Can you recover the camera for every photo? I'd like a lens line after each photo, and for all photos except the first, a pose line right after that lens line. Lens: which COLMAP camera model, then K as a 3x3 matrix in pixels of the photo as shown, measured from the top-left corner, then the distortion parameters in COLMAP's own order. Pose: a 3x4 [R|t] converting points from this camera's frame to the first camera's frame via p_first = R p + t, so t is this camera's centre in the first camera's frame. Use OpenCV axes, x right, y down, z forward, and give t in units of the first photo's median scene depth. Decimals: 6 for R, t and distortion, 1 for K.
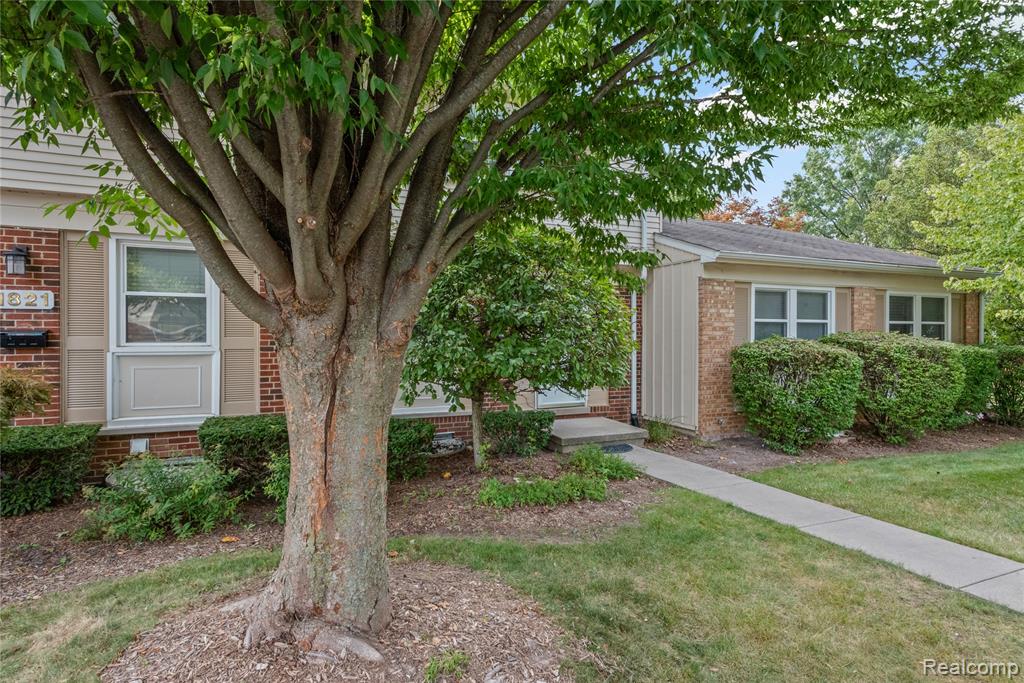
lens RADIAL K [[551.8, 0, 512.0], [0, 551.8, 341.5], [0, 0, 1]] dist [0.010845, -0.000066]
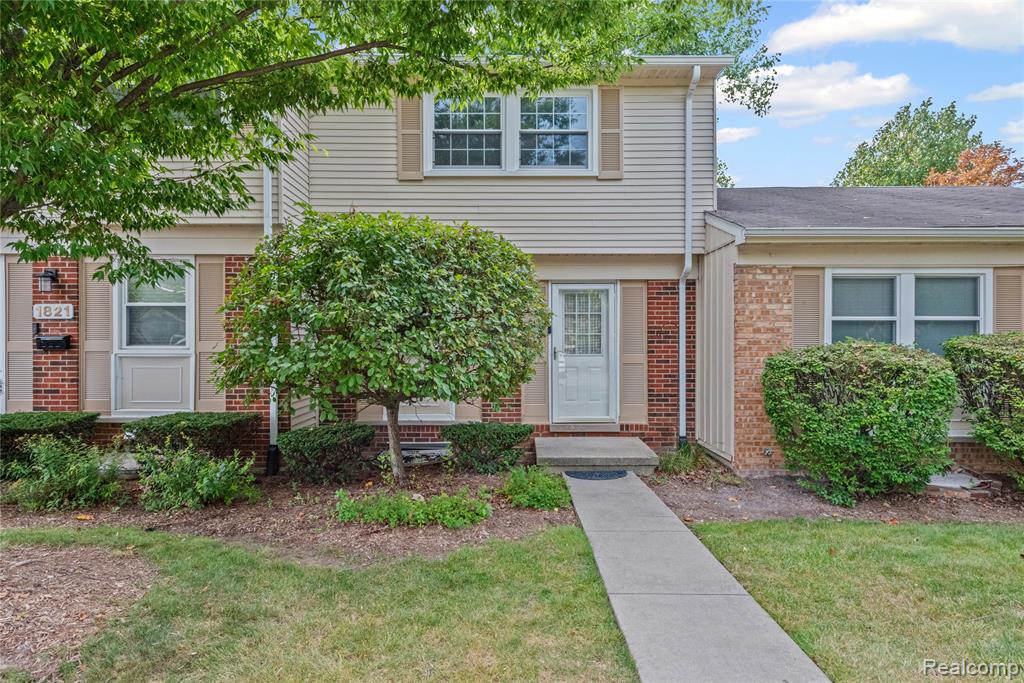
lens RADIAL K [[593.0, 0, 512.0], [0, 593.0, 341.5], [0, 0, 1]] dist [0.008597, -0.000687]
pose [[0.915390, -0.001249, -0.402567, 0.537741], [-0.003561, 0.999931, -0.011199, 0.003963], [0.402553, 0.011684, 0.915322, 0.155823]]
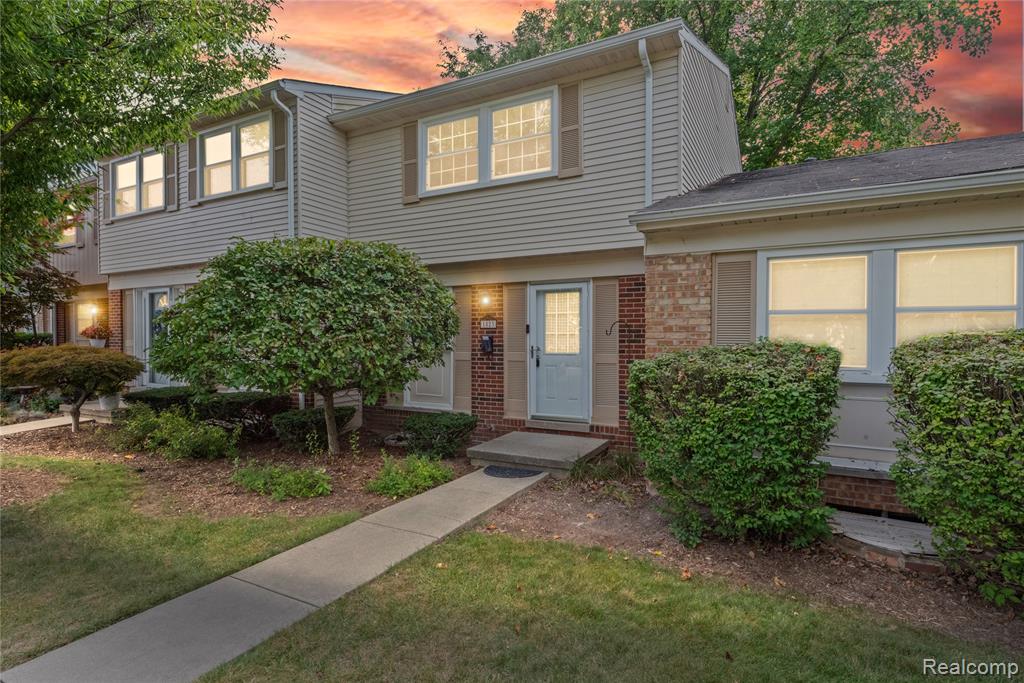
lens RADIAL K [[521.8, 0, 512.0], [0, 521.8, 341.5], [0, 0, 1]] dist [0.005799, 0.000343]
pose [[0.613402, 0.003968, -0.789761, 1.041354], [-0.006851, 0.999976, -0.000297, -0.009097], [0.789741, 0.005593, 0.613415, 0.645765]]
